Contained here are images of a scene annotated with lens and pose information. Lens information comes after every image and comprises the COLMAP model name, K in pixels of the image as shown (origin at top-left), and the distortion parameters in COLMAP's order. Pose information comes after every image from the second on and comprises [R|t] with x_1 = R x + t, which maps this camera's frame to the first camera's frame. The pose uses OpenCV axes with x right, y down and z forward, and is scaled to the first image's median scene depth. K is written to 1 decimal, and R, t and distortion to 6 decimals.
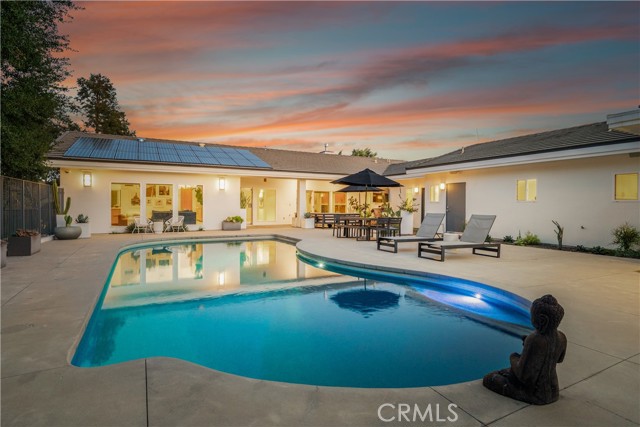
lens RADIAL K [[325.7, 0, 319.3], [0, 325.7, 209.3], [0, 0, 1]] dist [0.003506, 0.000377]
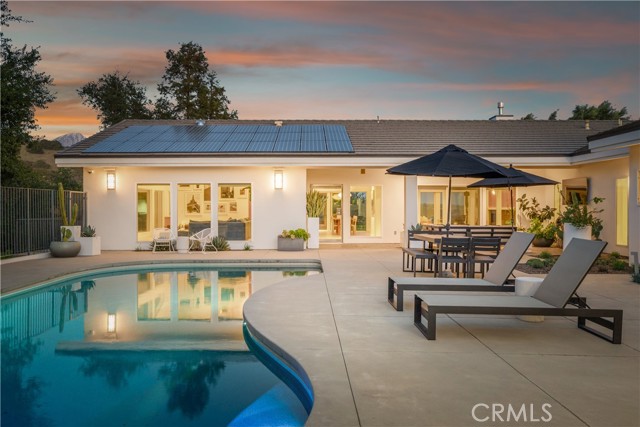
lens RADIAL K [[505.9, 0, 318.1], [0, 505.9, 215.9], [0, 0, 1]] dist [-0.007920, 0.005418]
pose [[0.889861, 0.000306, -0.456232, 0.233417], [-0.000150, 1.000000, 0.000378, -0.005817], [0.456232, -0.000268, 0.889861, 0.124167]]
